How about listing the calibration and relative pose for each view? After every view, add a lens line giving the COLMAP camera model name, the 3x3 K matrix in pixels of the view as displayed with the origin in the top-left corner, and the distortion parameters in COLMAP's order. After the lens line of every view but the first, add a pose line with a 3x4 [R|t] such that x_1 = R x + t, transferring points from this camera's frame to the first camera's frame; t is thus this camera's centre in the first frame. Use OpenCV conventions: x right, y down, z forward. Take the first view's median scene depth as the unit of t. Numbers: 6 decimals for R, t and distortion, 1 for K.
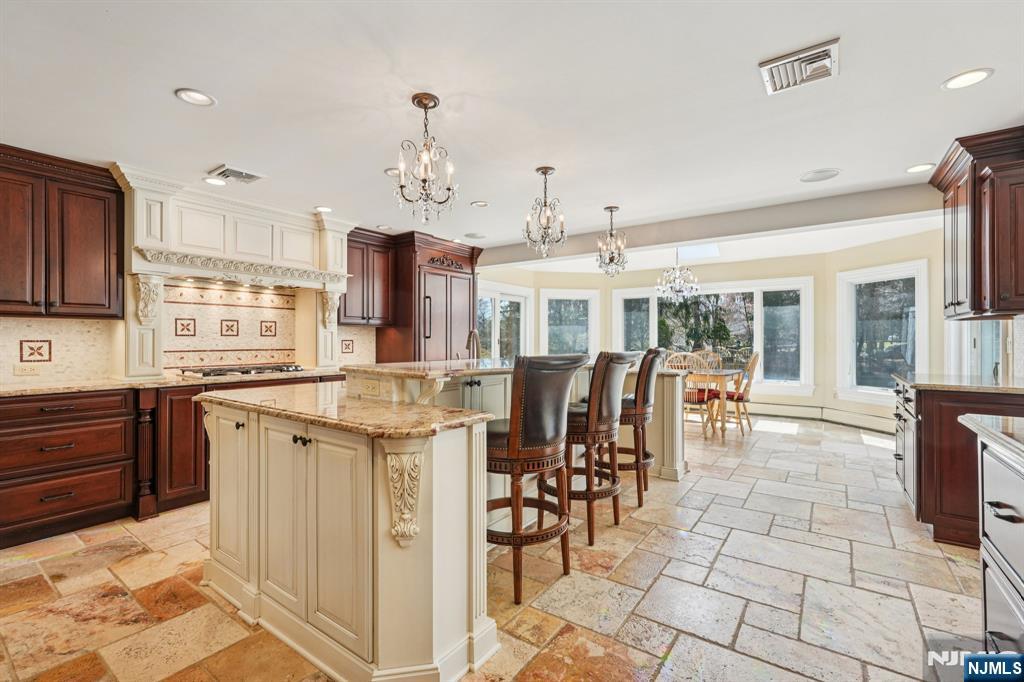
lens RADIAL K [[451.9, 0, 510.7], [0, 451.9, 341.0], [0, 0, 1]] dist [-0.011701, 0.005594]
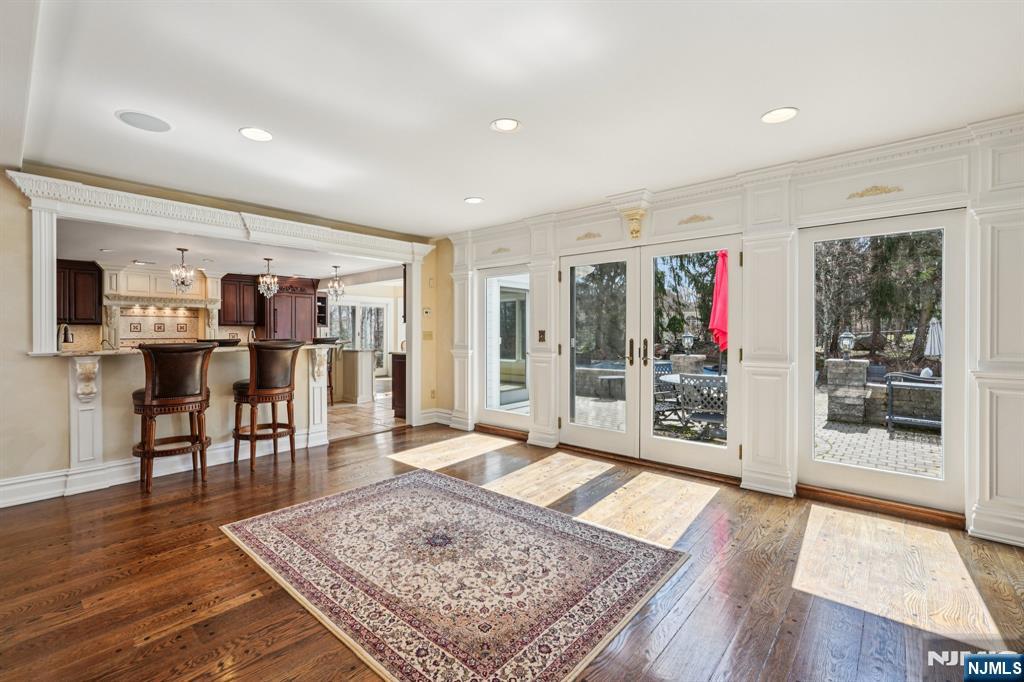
lens RADIAL K [[451.9, 0, 501.9], [0, 451.9, 334.5], [0, 0, 1]] dist [-0.011701, 0.005594]
pose [[0.993849, -0.002189, -0.110722, 1.223651], [0.002112, 0.999997, -0.000817, 0.007498], [0.110723, 0.000578, 0.993851, -0.913324]]
